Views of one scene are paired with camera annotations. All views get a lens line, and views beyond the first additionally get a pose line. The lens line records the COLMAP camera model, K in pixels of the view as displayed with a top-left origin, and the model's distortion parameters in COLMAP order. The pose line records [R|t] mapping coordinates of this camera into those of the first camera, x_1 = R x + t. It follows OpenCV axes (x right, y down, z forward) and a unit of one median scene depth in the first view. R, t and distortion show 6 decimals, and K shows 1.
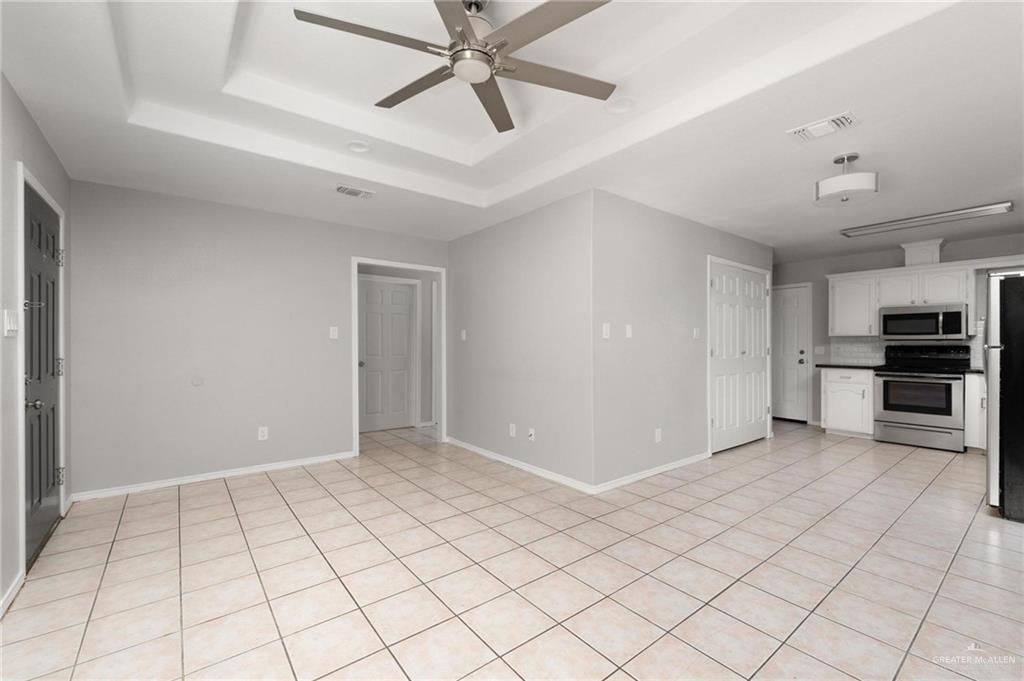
lens RADIAL K [[427.2, 0, 513.9], [0, 427.2, 344.3], [0, 0, 1]] dist [0.001359, 0.000089]
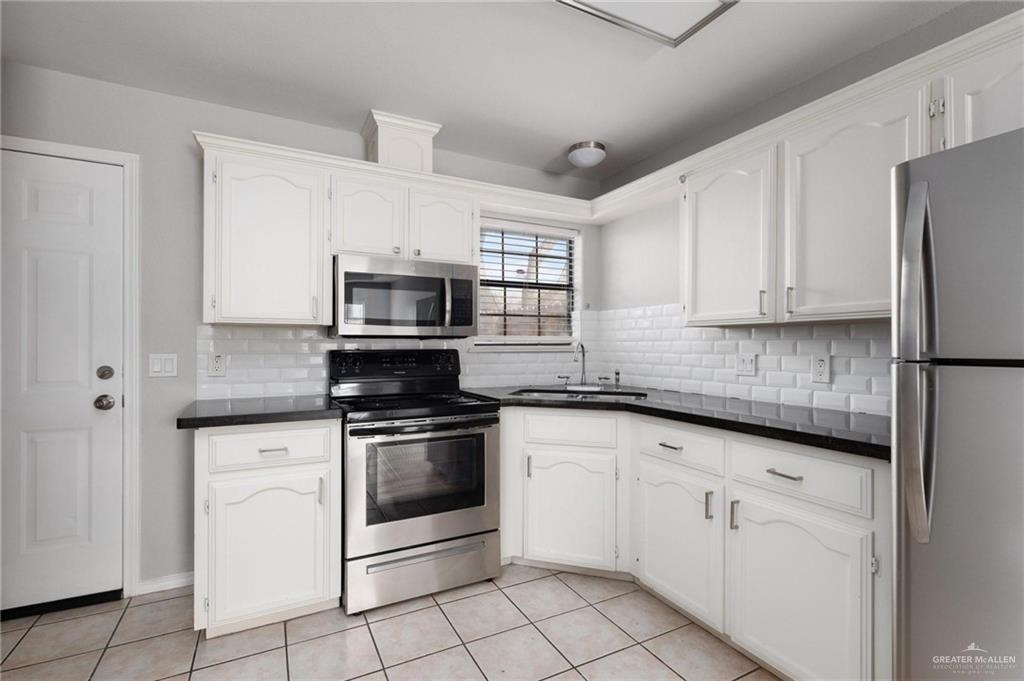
lens RADIAL K [[470.6, 0, 507.4], [0, 470.6, 342.6], [0, 0, 1]] dist [0.002073, -0.000150]
pose [[0.194026, 0.001818, 0.980995, 0.475495], [-0.001247, 0.999998, -0.001607, -0.003764], [-0.980996, -0.000912, 0.194028, 0.780089]]
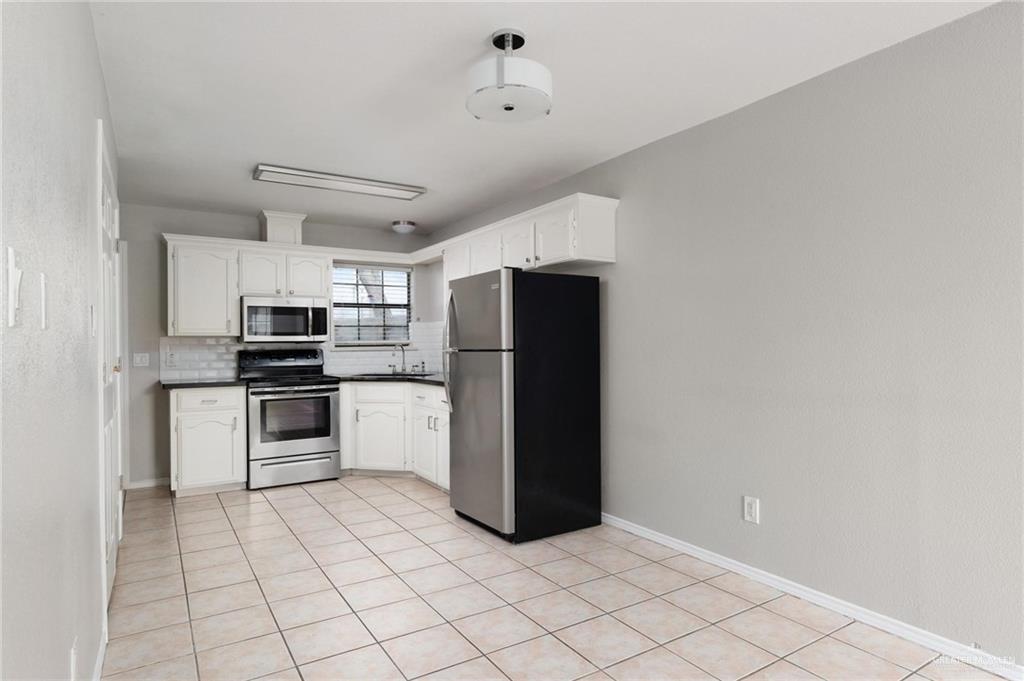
lens RADIAL K [[577.1, 0, 512.9], [0, 577.1, 342.5], [0, 0, 1]] dist [-0.000569, 0.000137]
pose [[0.108713, 0.000729, 0.994073, -0.020483], [0.008648, 0.999961, -0.001679, -0.004343], [-0.994036, 0.008779, 0.108703, 0.476799]]
